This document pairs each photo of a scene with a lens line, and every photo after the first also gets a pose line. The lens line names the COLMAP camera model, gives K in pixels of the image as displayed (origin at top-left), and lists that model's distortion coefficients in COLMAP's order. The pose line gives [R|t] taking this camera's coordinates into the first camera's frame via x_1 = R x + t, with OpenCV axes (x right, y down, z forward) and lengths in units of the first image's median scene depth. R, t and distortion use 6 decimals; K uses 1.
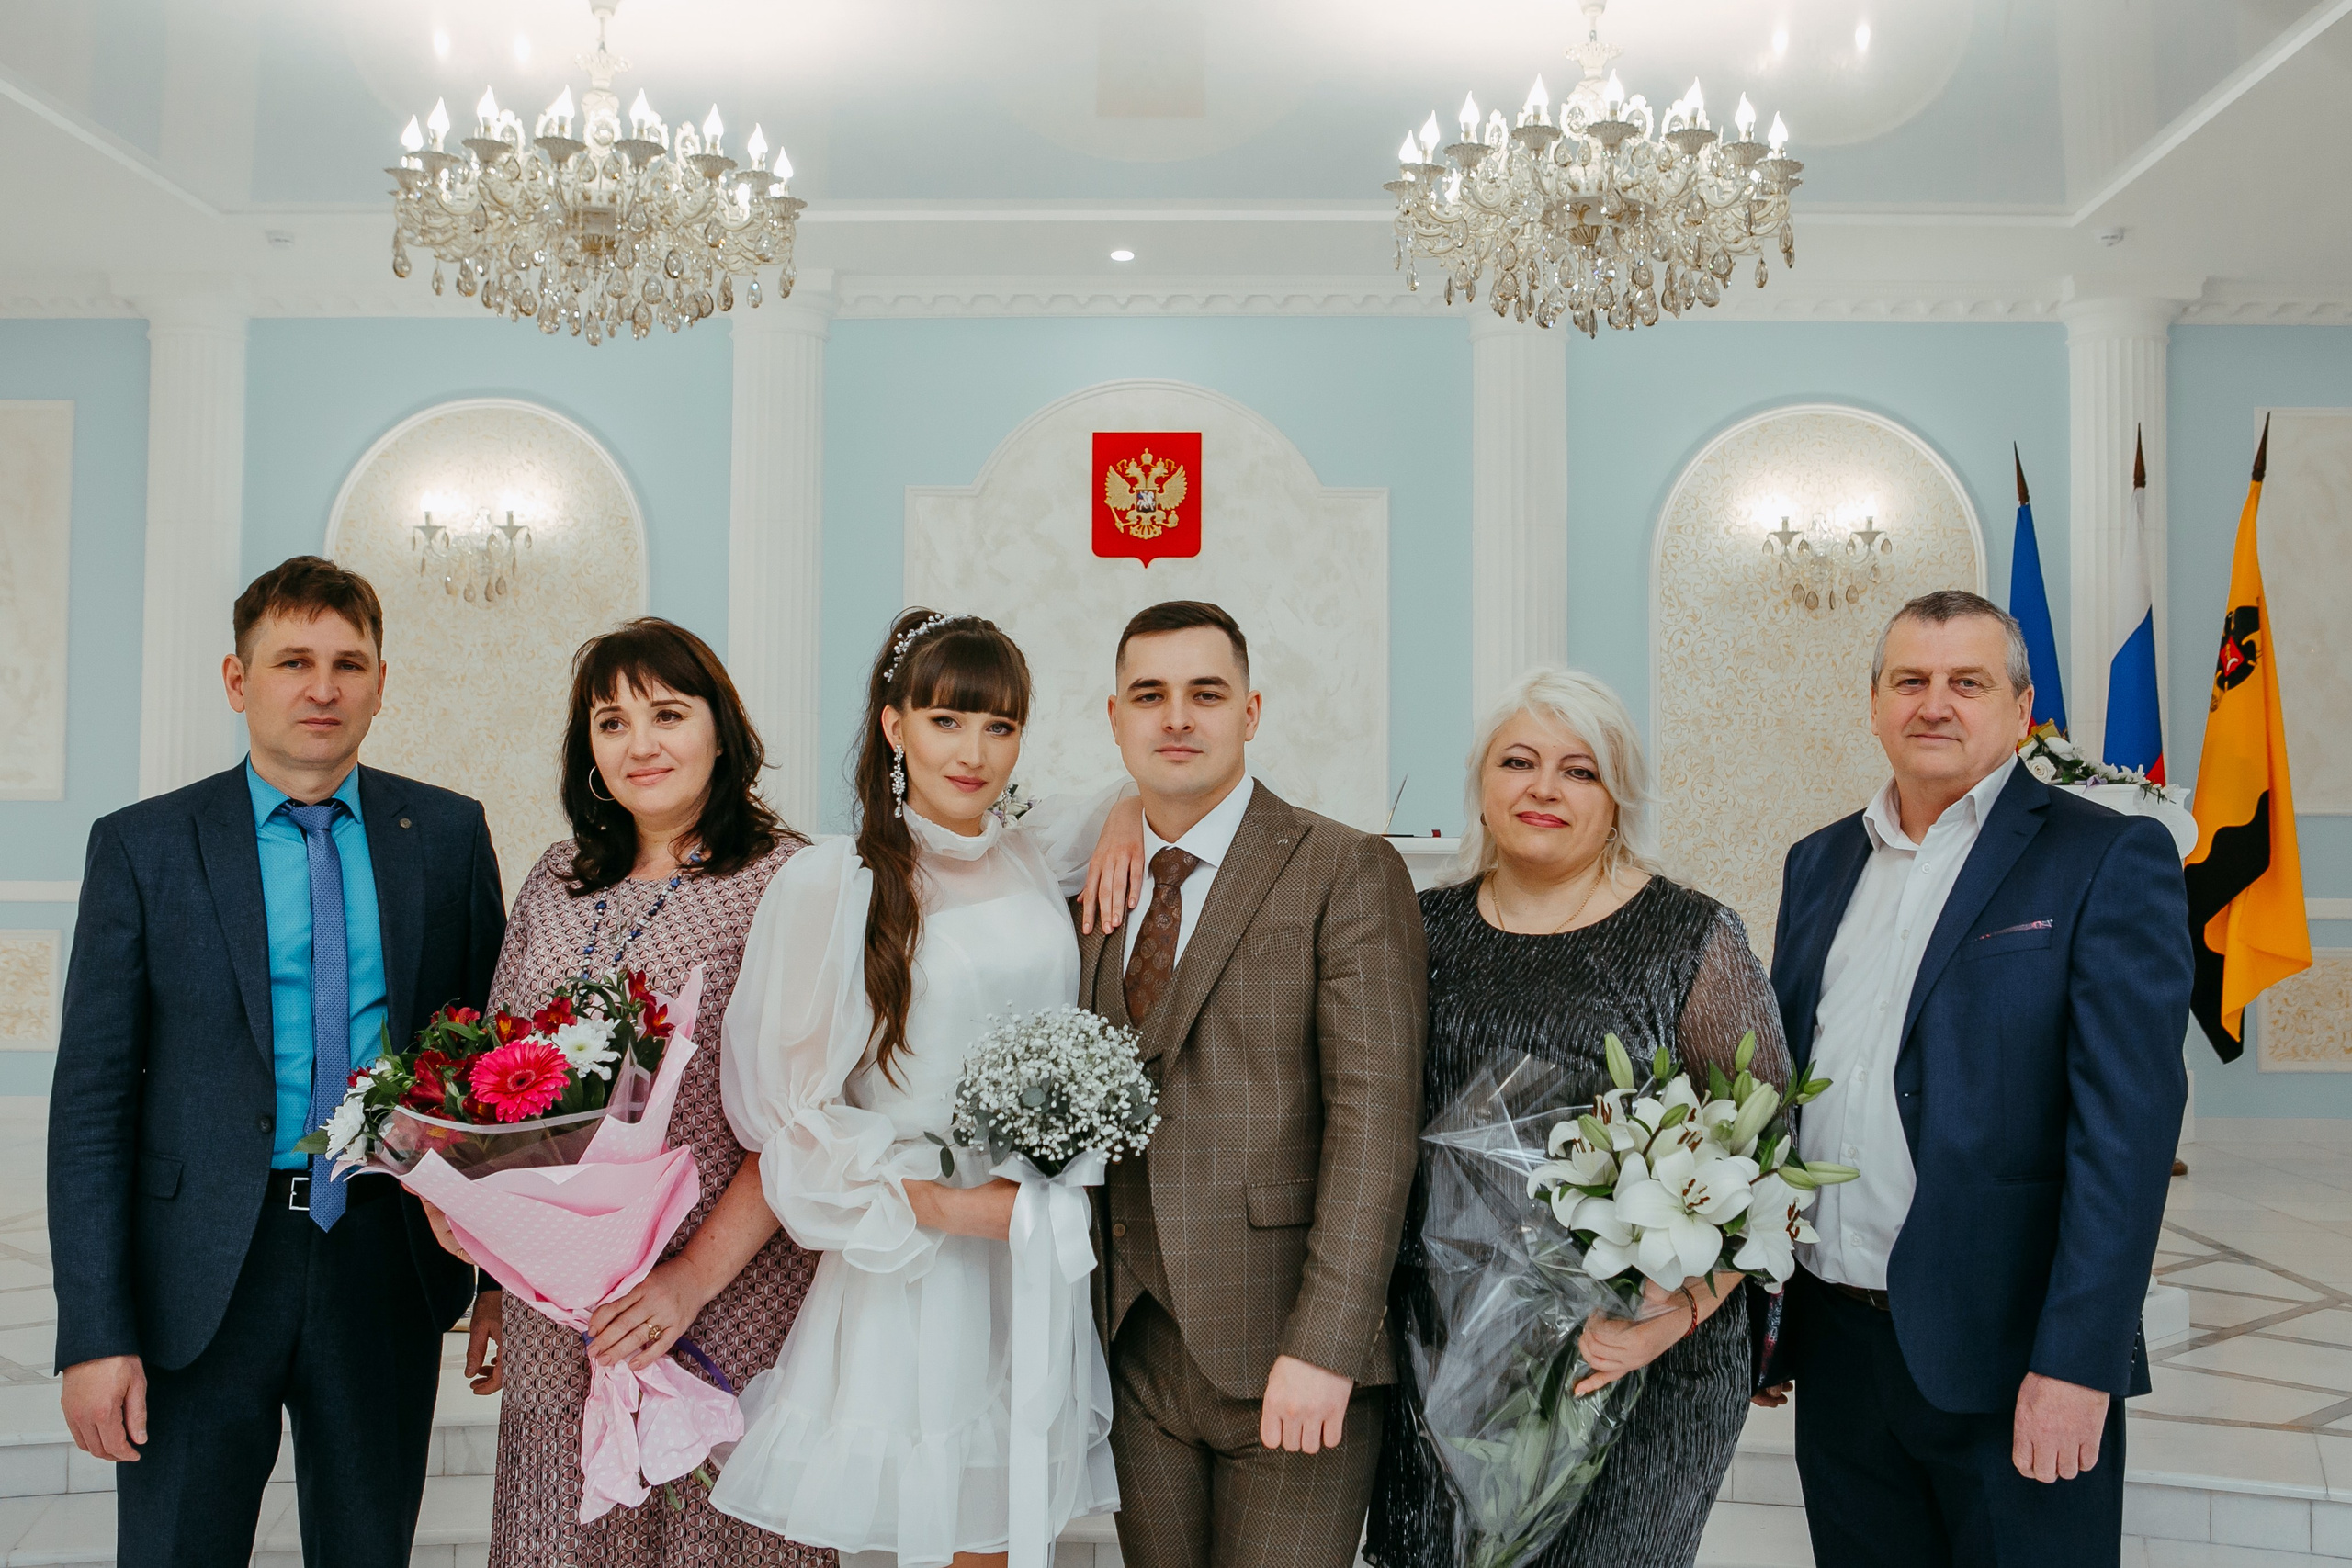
lens RADIAL K [[2443.2, 0, 1176.0], [0, 2443.2, 784.0], [0, 0, 1]] dist [-0.046870, -0.014116]
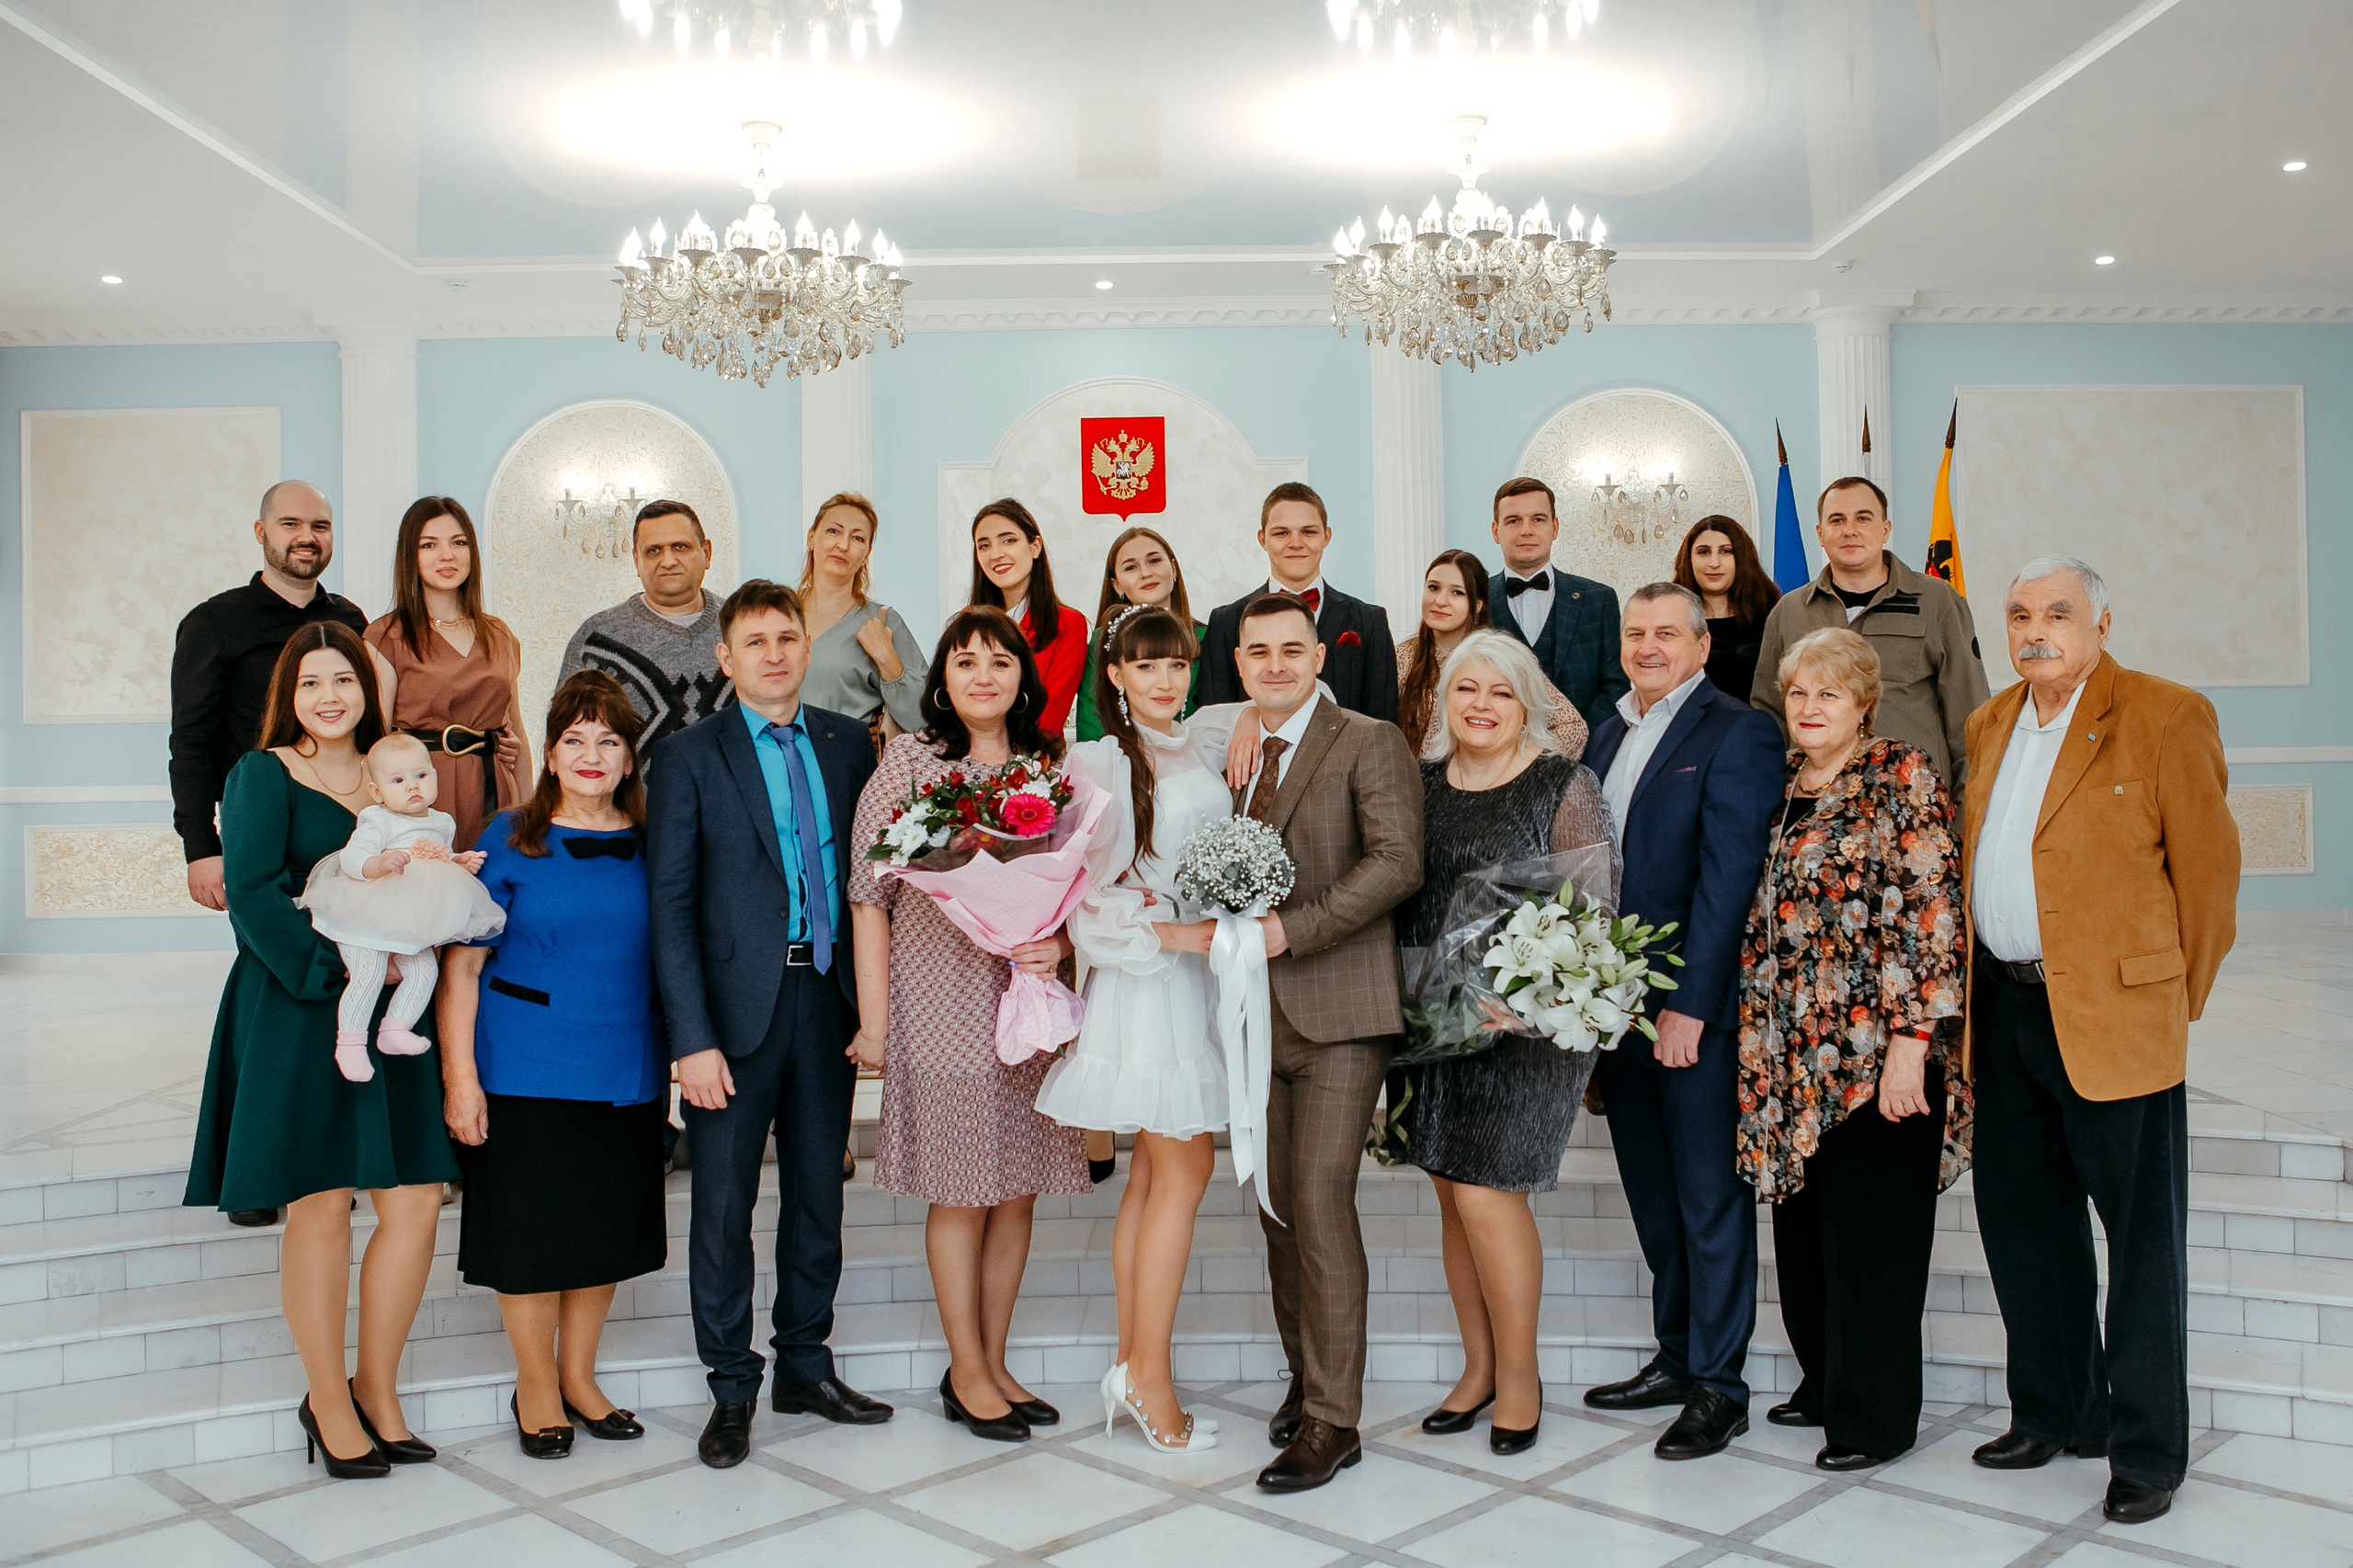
lens RADIAL K [[2181.9, 0, 1176.0], [0, 2181.9, 708.8], [0, 0, 1]] dist [-0.055269, -0.004502]
pose [[0.998595, -0.024491, 0.046996, -0.068549], [0.023725, 0.999578, 0.016784, -0.011830], [-0.047387, -0.015646, 0.998754, -0.274534]]
